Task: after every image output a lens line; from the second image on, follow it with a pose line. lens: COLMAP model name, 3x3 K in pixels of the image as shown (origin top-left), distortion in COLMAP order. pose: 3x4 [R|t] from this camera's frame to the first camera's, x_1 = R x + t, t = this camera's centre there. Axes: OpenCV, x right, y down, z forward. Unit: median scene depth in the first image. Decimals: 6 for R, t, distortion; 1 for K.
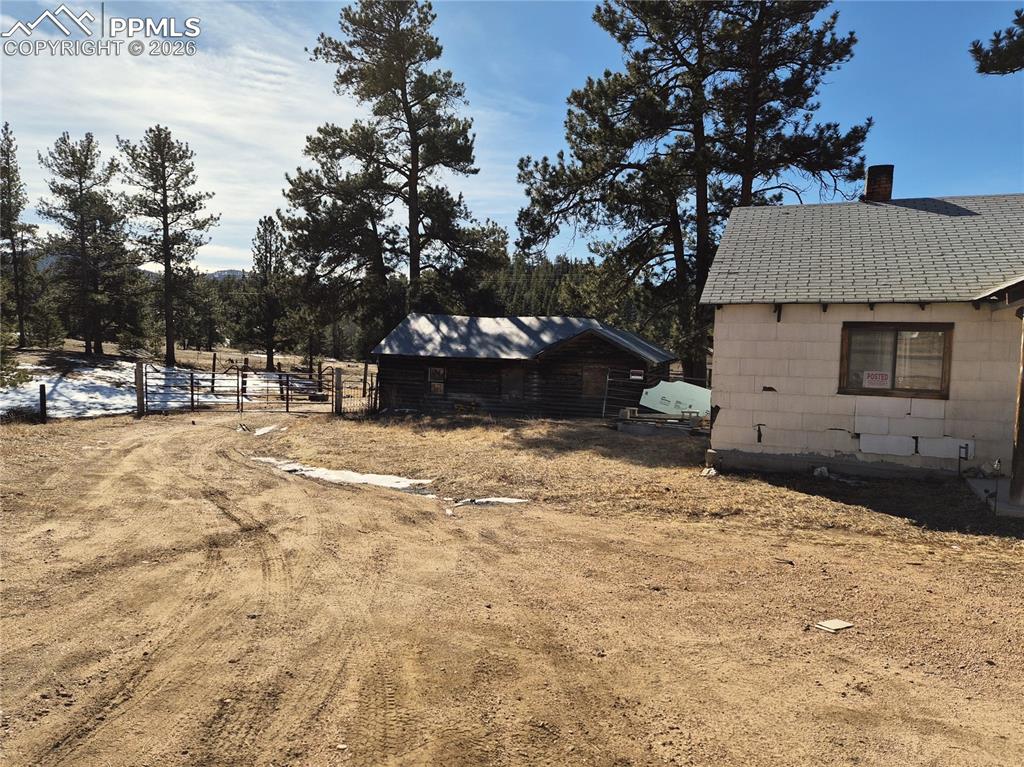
lens RADIAL K [[688.5, 0, 506.7], [0, 688.5, 379.1], [0, 0, 1]] dist [0.064901, -0.041486]
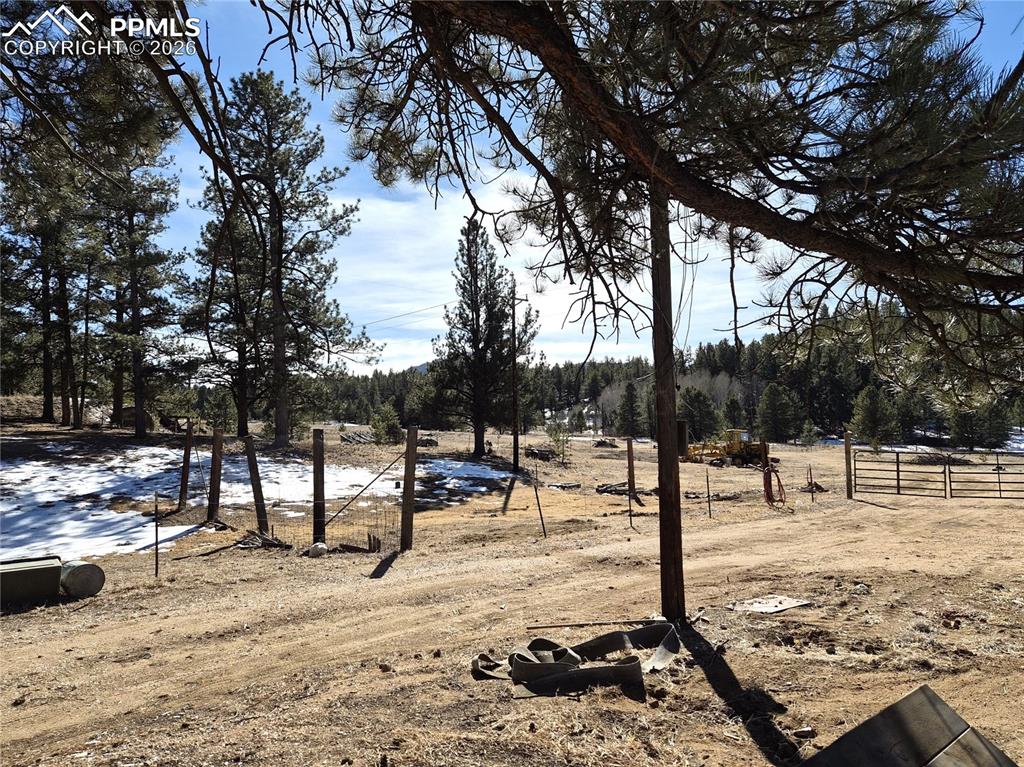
lens RADIAL K [[688.5, 0, 525.6], [0, 688.5, 384.1], [0, 0, 1]] dist [0.064901, -0.041486]
pose [[0.890267, -0.067905, -0.450348, -0.003756], [0.017320, 0.993155, -0.115513, -0.000926], [0.455109, 0.095038, 0.885349, 0.128215]]
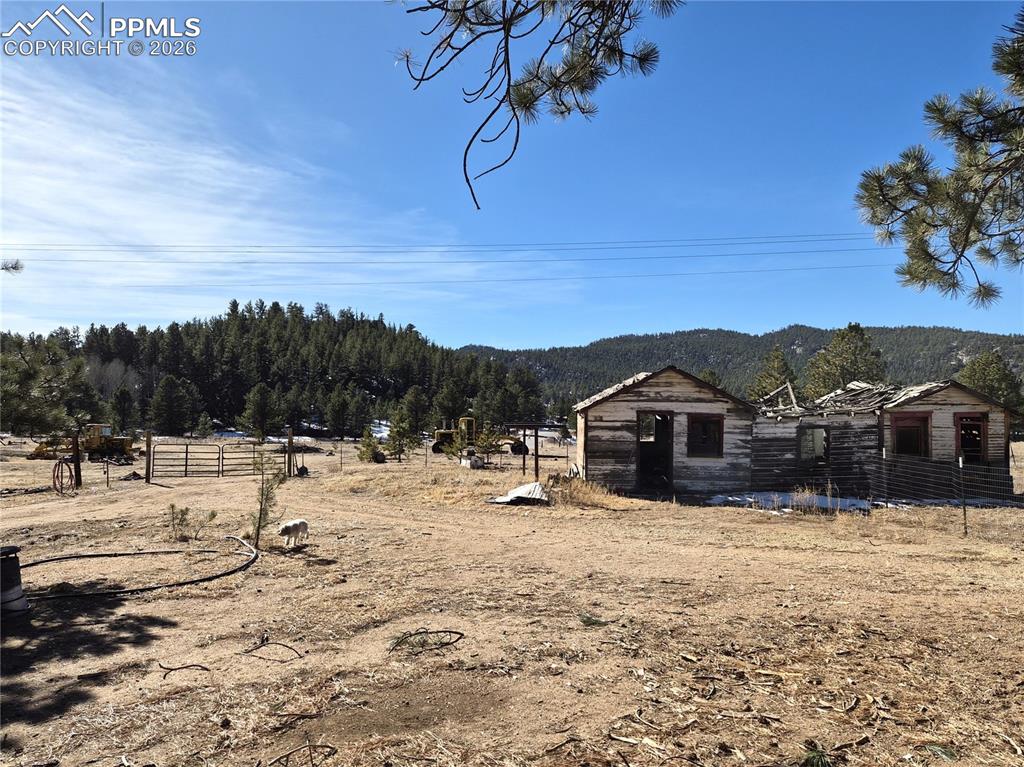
lens RADIAL K [[688.5, 0, 521.3], [0, 688.5, 383.5], [0, 0, 1]] dist [0.064901, -0.041486]
pose [[0.948319, -0.013357, 0.317036, 0.011907], [0.041057, 0.995880, -0.080852, -0.000296], [-0.314650, 0.089690, 0.944961, 0.104886]]
